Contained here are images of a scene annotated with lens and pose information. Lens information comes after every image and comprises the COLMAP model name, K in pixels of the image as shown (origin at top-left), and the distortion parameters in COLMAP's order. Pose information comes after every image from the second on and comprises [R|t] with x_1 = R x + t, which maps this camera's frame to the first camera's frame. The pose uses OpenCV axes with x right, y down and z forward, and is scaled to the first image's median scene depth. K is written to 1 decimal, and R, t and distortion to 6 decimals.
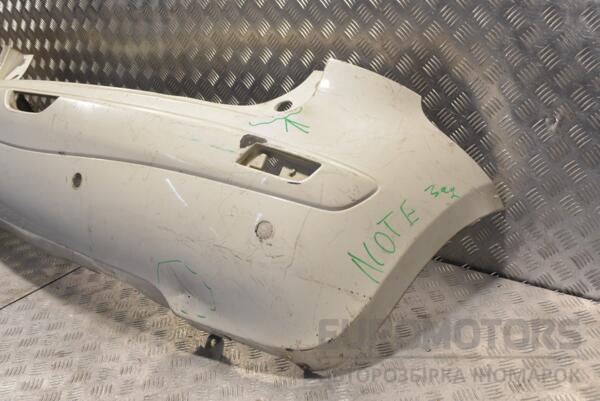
lens RADIAL K [[624.9, 0, 300.0], [0, 624.9, 200.5], [0, 0, 1]] dist [0.000944, 0.000294]
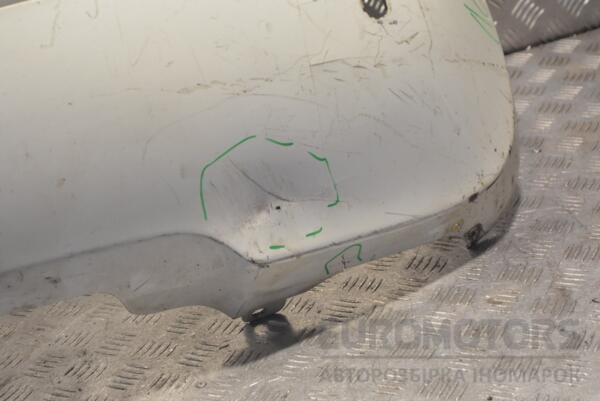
lens RADIAL K [[1411.0, 0, 300.0], [0, 1411.0, 200.5], [0, 0, 1]] dist [0.002337, -0.008434]
pose [[0.537678, -0.324490, 0.778209, -1.059640], [0.444734, 0.893286, 0.065199, 0.088841], [-0.716320, 0.311040, 0.624612, 0.319674]]
